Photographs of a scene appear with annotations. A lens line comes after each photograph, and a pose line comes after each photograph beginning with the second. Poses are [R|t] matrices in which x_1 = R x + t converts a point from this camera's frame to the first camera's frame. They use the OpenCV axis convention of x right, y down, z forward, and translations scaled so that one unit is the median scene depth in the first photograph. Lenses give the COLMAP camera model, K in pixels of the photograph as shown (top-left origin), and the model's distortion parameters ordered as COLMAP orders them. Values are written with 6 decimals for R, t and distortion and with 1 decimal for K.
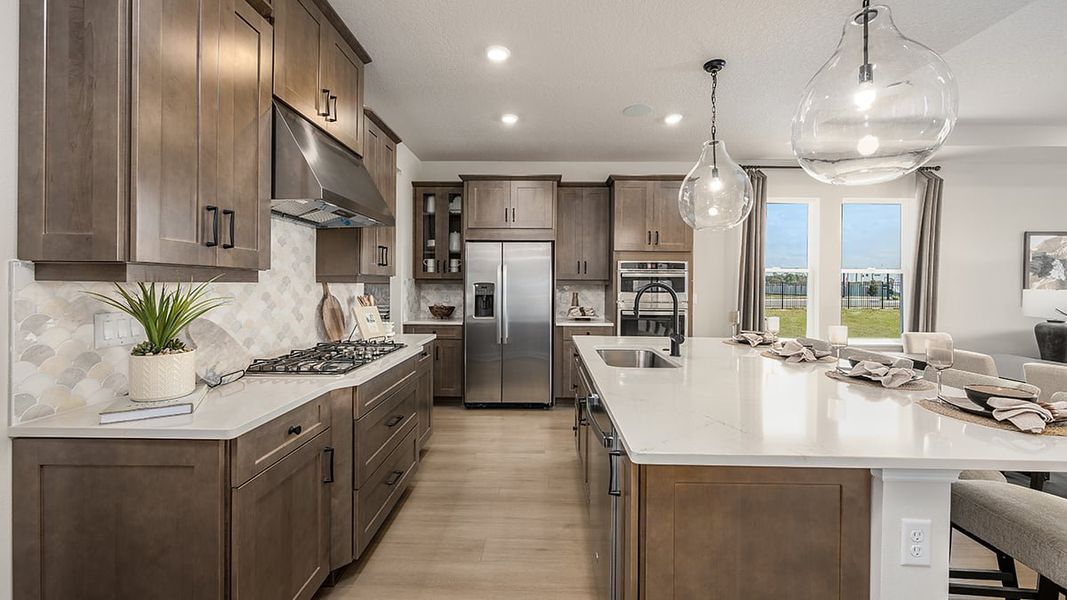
lens RADIAL K [[424.1, 0, 537.4], [0, 424.1, 284.8], [0, 0, 1]] dist [-0.000936, -0.000153]
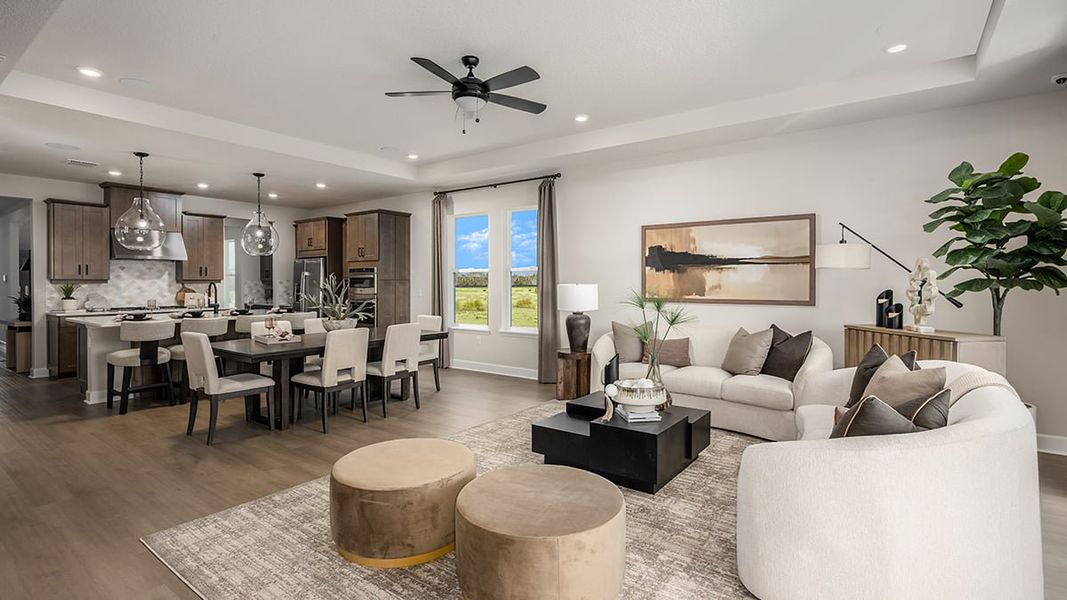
lens RADIAL K [[498.9, 0, 534.9], [0, 498.9, 282.6], [0, 0, 1]] dist [0.000448, 0.000047]
pose [[0.818387, -0.009922, -0.574581, 1.857672], [0.008087, 0.999951, -0.005748, 0.016336], [0.574610, 0.000058, 0.818427, -0.141983]]
